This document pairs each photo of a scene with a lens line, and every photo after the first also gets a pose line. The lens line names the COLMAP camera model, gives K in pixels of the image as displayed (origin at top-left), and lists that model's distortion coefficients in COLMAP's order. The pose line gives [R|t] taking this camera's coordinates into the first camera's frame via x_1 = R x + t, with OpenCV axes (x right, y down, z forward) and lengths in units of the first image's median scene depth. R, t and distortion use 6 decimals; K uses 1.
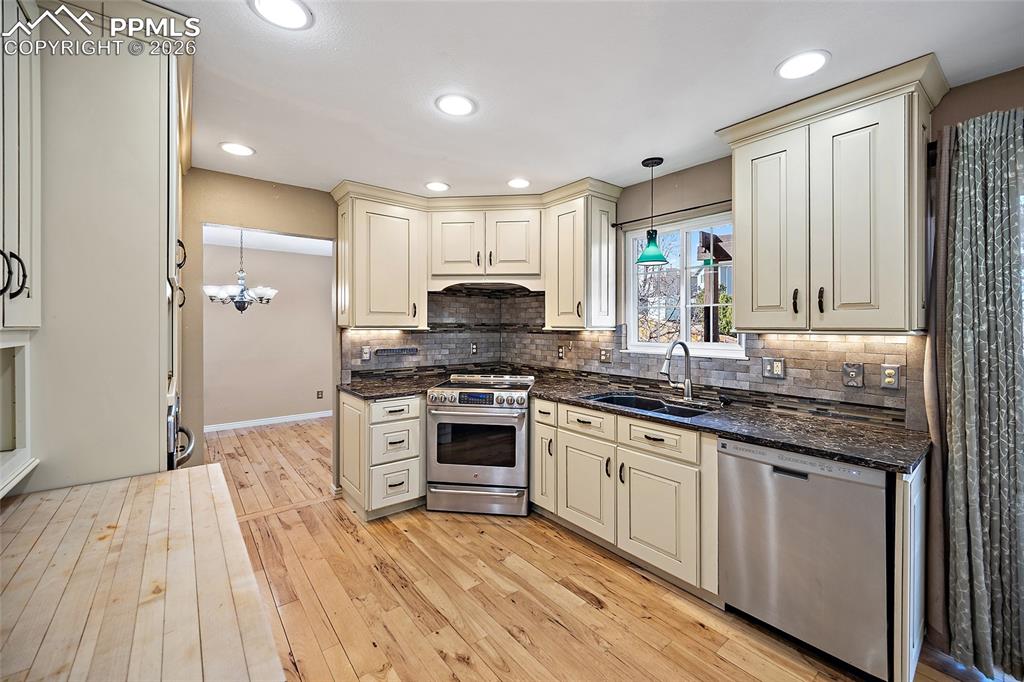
lens RADIAL K [[410.7, 0, 519.8], [0, 410.7, 326.9], [0, 0, 1]] dist [-0.003744, 0.001514]
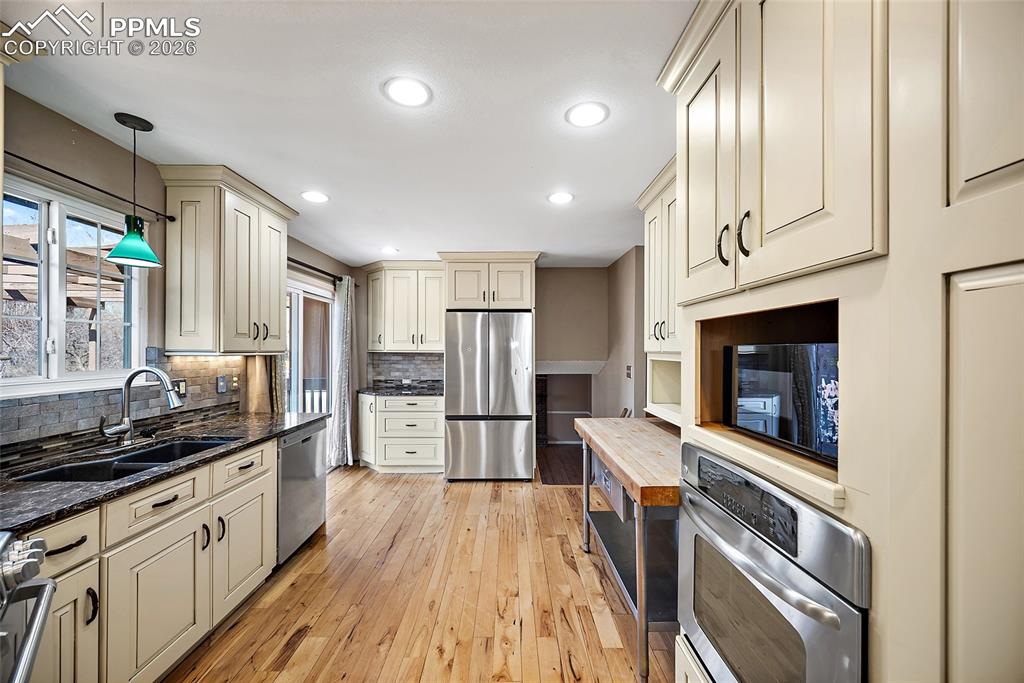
lens RADIAL K [[410.7, 0, 517.0], [0, 410.7, 351.0], [0, 0, 1]] dist [-0.003744, 0.001514]
pose [[-0.784668, -0.007083, 0.619875, -0.603817], [-0.002593, 0.999963, 0.008144, -0.006811], [-0.619910, 0.004783, -0.784658, 1.065185]]
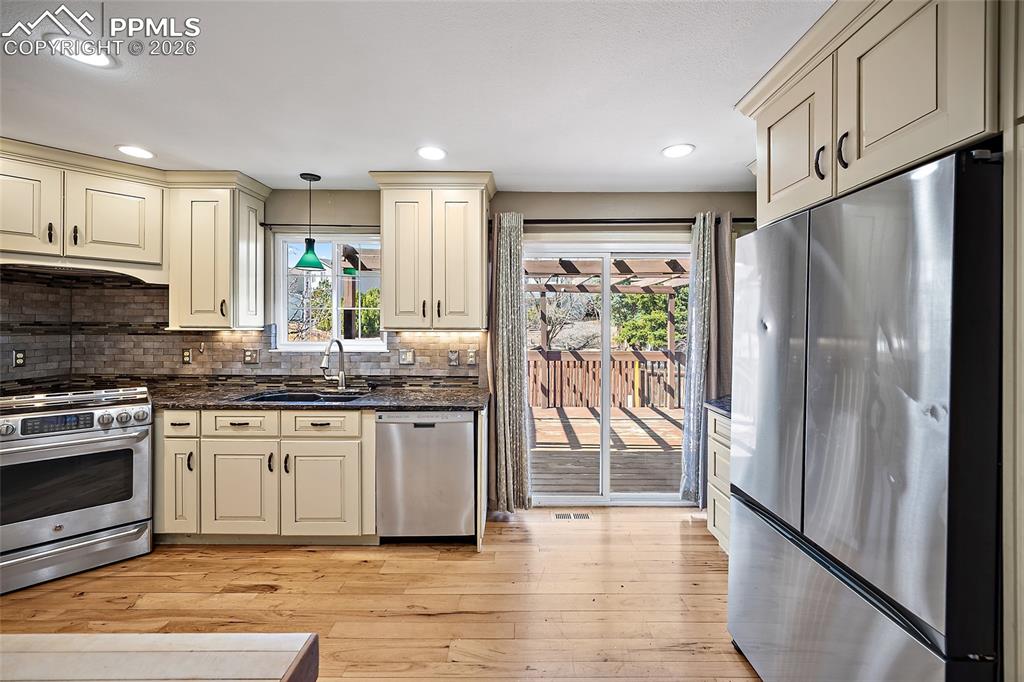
lens RADIAL K [[410.7, 0, 516.3], [0, 410.7, 326.9], [0, 0, 1]] dist [-0.003744, 0.001514]
pose [[0.635722, -0.001400, 0.771917, -0.162801], [0.000490, 0.999999, 0.001410, -0.000765], [-0.771918, -0.000518, 0.635722, -0.116011]]
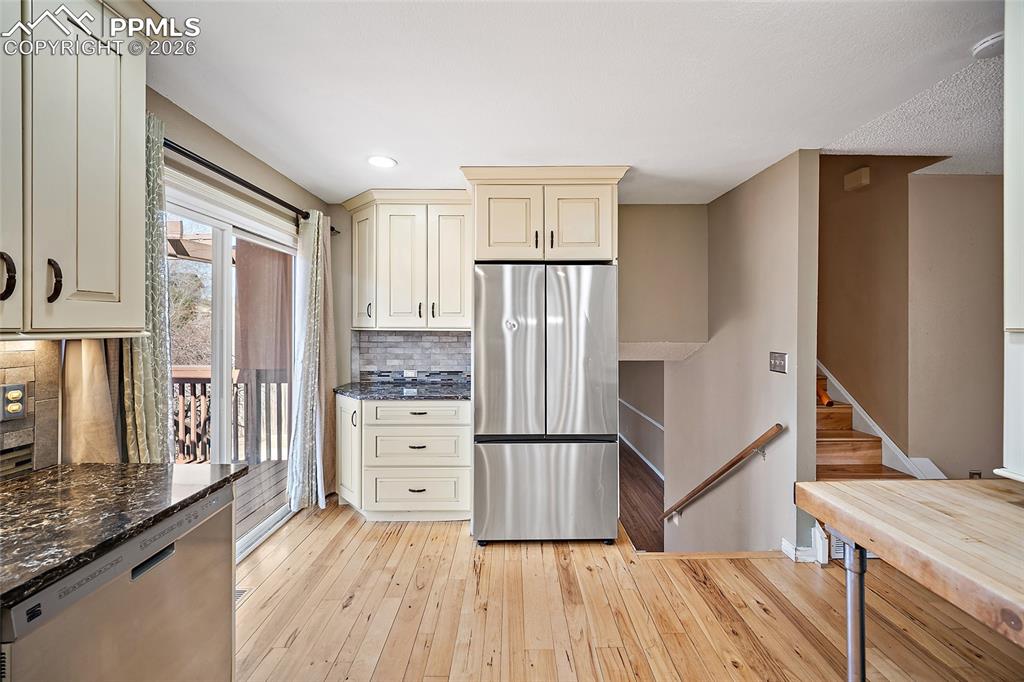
lens RADIAL K [[410.7, 0, 517.9], [0, 410.7, 325.9], [0, 0, 1]] dist [-0.003744, 0.001514]
pose [[-0.783728, -0.003148, 0.621097, -0.098525], [-0.001164, 0.999993, 0.003599, -0.002647], [-0.621104, 0.002098, -0.783726, 0.695401]]
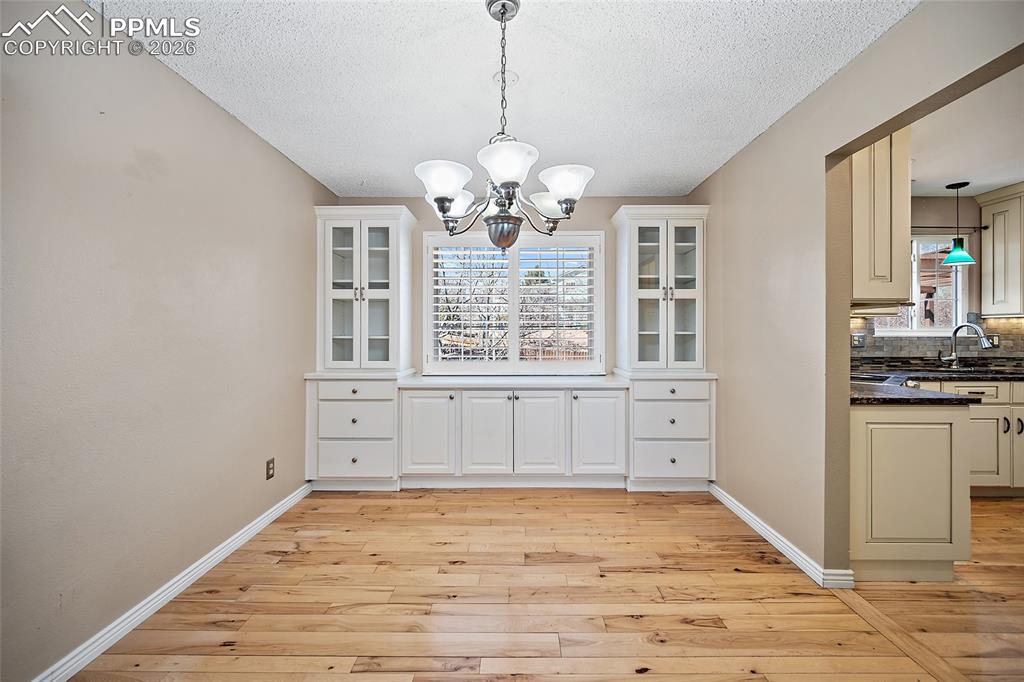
lens RADIAL K [[410.7, 0, 508.1], [0, 410.7, 330.5], [0, 0, 1]] dist [-0.003744, 0.001514]
pose [[0.637338, 0.002224, 0.770581, -1.447496], [0.004399, 0.999969, -0.006524, 0.051834], [-0.770572, 0.007548, 0.637308, 1.177236]]
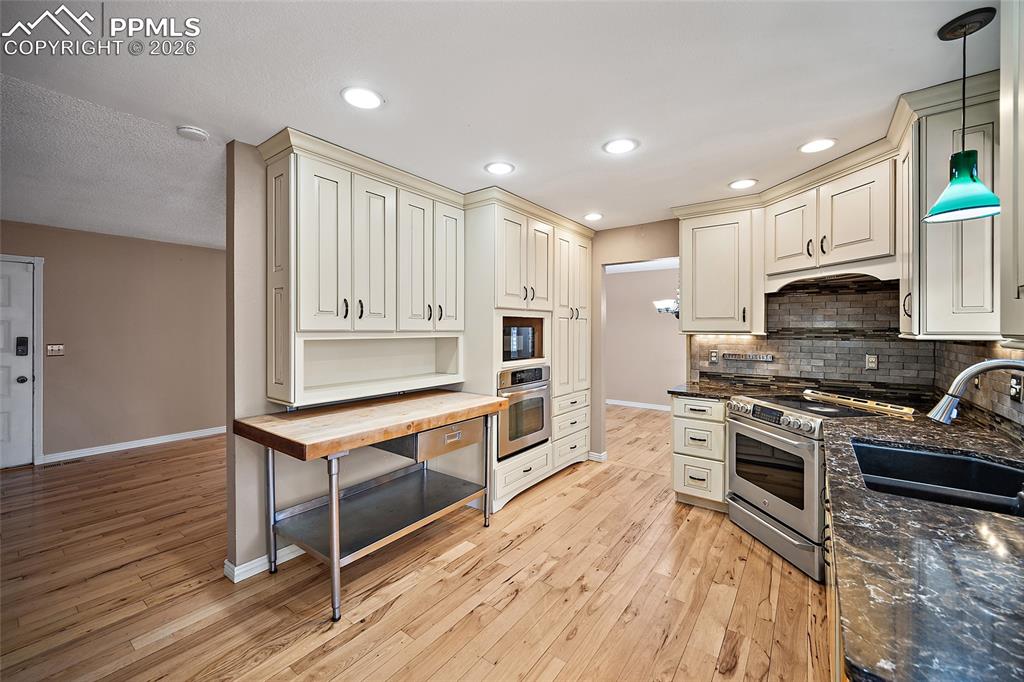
lens RADIAL K [[410.7, 0, 515.8], [0, 410.7, 330.4], [0, 0, 1]] dist [-0.003744, 0.001514]
pose [[0.252847, 0.001765, -0.967505, 0.643526], [-0.007240, 0.999974, -0.000068, 0.000459], [0.967479, 0.007022, 0.252853, 0.280553]]
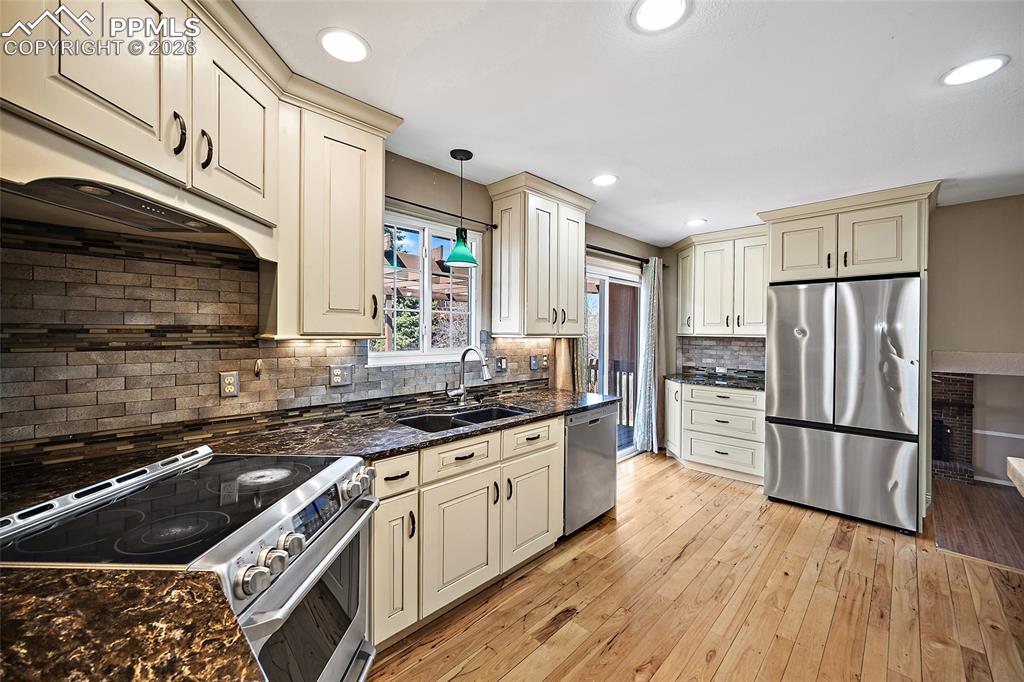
lens RADIAL K [[410.7, 0, 515.0], [0, 410.7, 336.4], [0, 0, 1]] dist [-0.003744, 0.001514]
pose [[-0.120069, -0.013906, 0.992668, -0.566489], [-0.002277, 0.999903, 0.013732, -0.005282], [-0.992763, -0.000612, -0.120089, 0.919031]]
